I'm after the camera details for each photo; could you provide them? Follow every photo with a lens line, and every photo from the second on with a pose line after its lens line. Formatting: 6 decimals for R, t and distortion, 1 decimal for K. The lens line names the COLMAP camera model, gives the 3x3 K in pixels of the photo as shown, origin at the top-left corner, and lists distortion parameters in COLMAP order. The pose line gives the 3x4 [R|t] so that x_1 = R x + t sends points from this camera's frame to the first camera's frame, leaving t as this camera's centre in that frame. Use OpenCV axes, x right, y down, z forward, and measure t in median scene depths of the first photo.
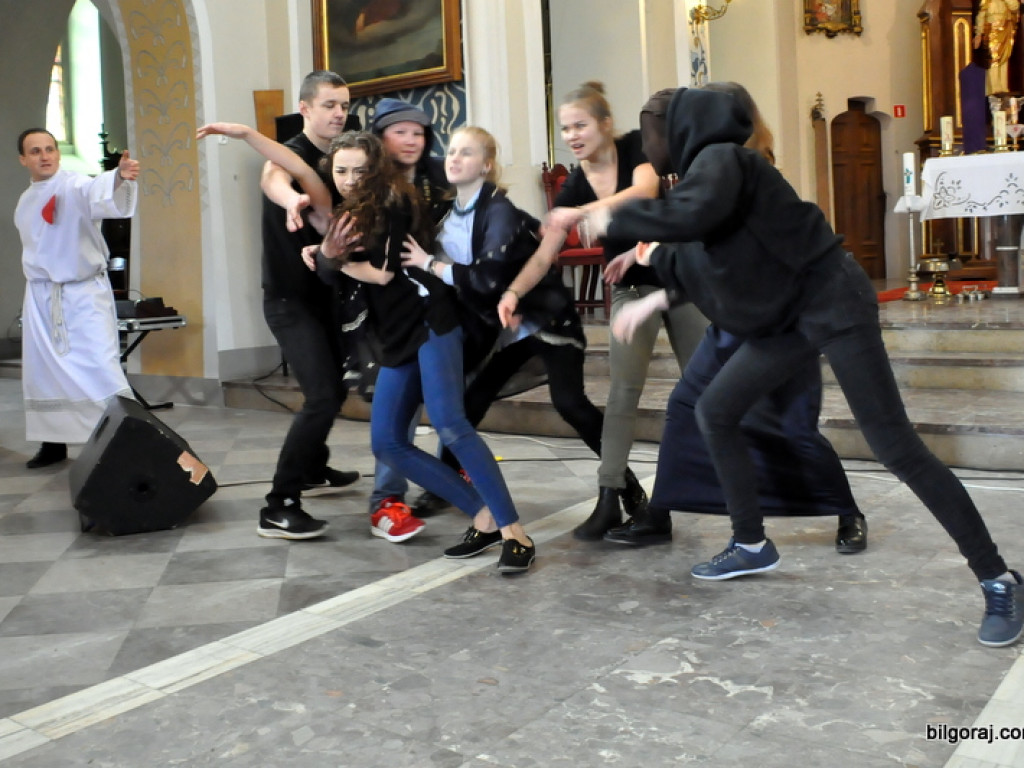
lens RADIAL K [[1110.1, 0, 504.6], [0, 1110.1, 318.3], [0, 0, 1]] dist [-0.086410, 0.000000]
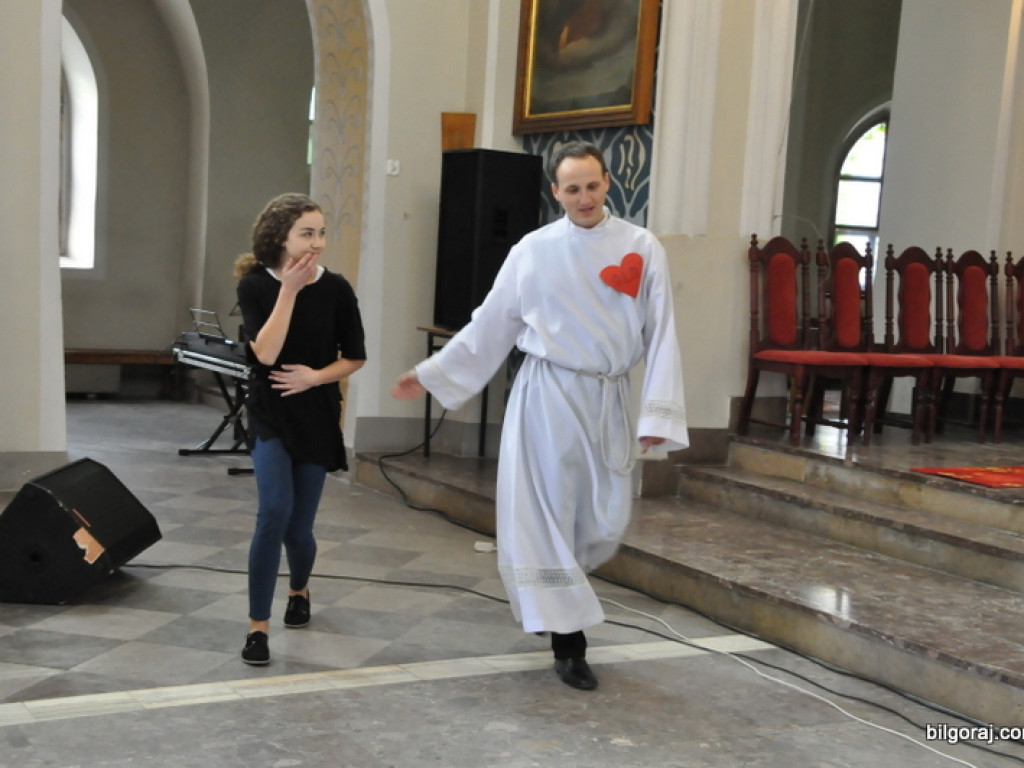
lens RADIAL K [[1531.3, 0, 492.4], [0, 1531.3, 404.6], [0, 0, 1]] dist [0.194378, 0.000000]
pose [[0.919066, 0.135571, -0.370051, 0.533343], [-0.125874, 0.990768, 0.050350, -0.101119], [0.373461, 0.000305, 0.927646, -0.136853]]
